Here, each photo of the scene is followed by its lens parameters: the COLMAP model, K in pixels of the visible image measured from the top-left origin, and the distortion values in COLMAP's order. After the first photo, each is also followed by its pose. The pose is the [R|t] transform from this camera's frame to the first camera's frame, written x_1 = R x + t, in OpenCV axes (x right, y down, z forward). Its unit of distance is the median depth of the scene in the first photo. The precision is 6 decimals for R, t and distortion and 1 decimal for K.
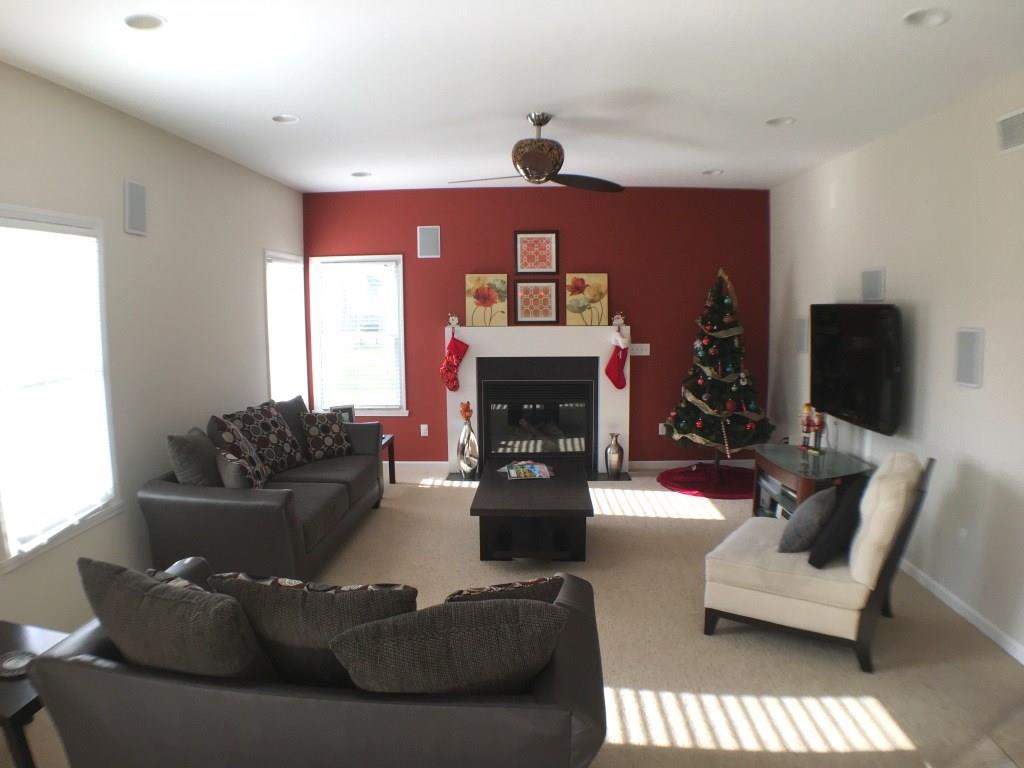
lens RADIAL K [[673.8, 0, 512.0], [0, 673.8, 384.0], [0, 0, 1]] dist [-0.226737, 0.062346]
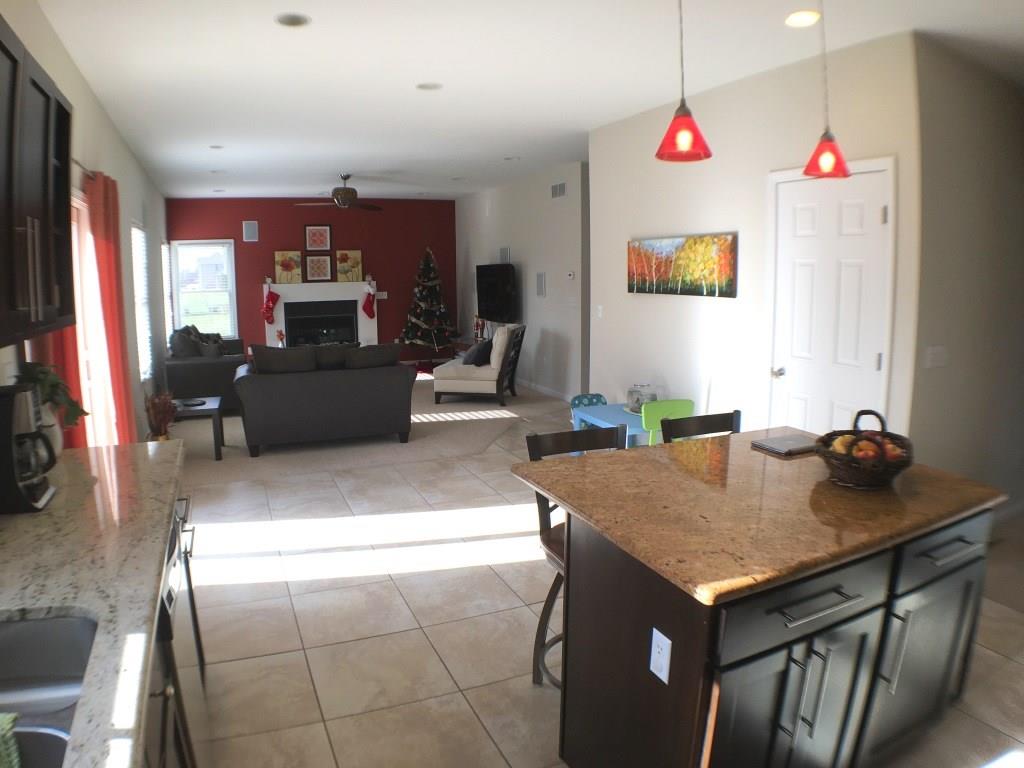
lens RADIAL K [[673.8, 0, 512.0], [0, 673.8, 384.0], [0, 0, 1]] dist [-0.226737, 0.062346]
pose [[0.902142, -0.065908, 0.426375, -0.243788], [0.048206, 0.997473, 0.052189, 0.100810], [-0.428737, -0.026528, 0.903040, -0.667751]]
